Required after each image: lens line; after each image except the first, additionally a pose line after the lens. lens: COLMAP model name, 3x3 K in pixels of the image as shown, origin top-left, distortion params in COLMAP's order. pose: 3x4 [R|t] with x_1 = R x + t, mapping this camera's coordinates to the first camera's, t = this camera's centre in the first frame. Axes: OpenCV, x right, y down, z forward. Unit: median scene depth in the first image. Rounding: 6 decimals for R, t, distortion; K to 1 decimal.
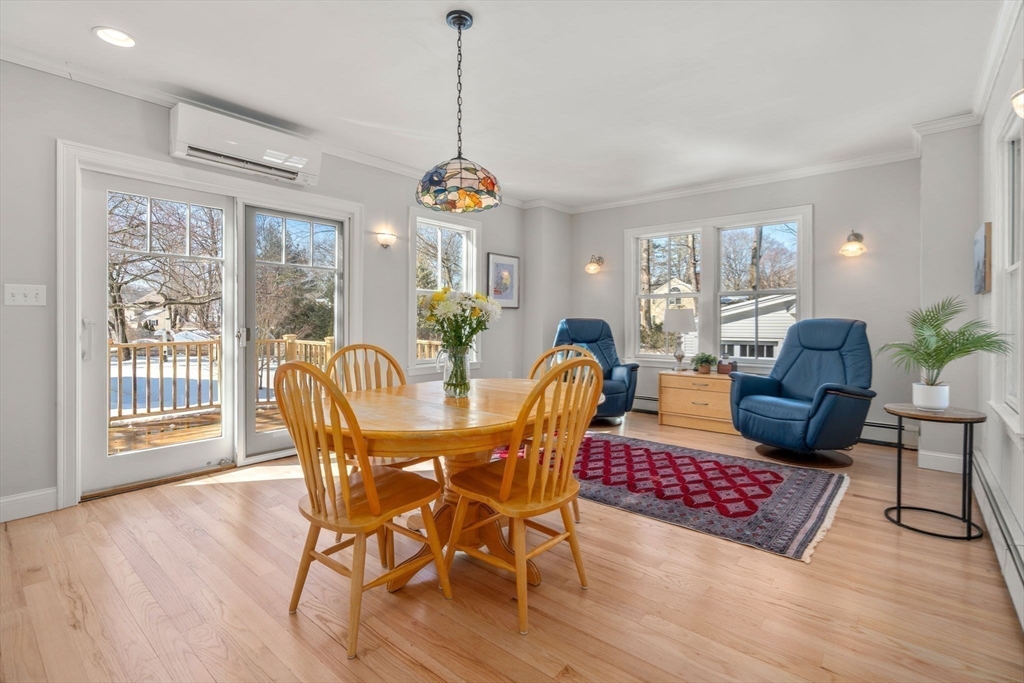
lens RADIAL K [[473.3, 0, 518.1], [0, 473.3, 329.5], [0, 0, 1]] dist [-0.003704, 0.001567]
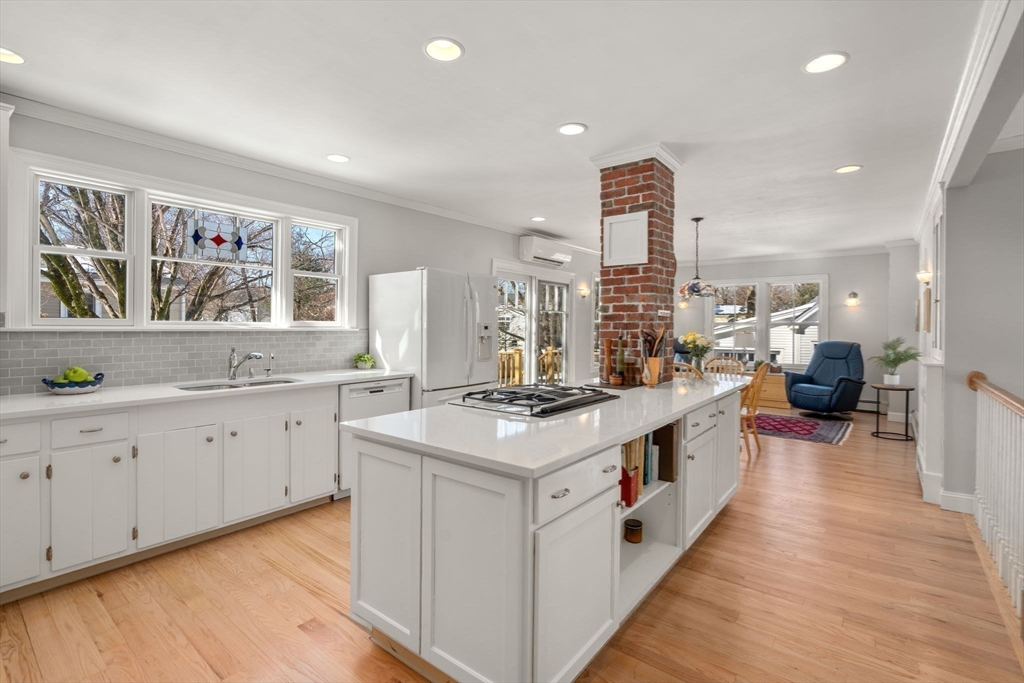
lens RADIAL K [[473.3, 0, 511.7], [0, 473.3, 331.6], [0, 0, 1]] dist [-0.003704, 0.001567]
pose [[0.999771, 0.008300, 0.019727, -0.736492], [-0.008142, 0.999934, -0.008076, -0.042108], [-0.019793, 0.007914, 0.999773, -0.911512]]
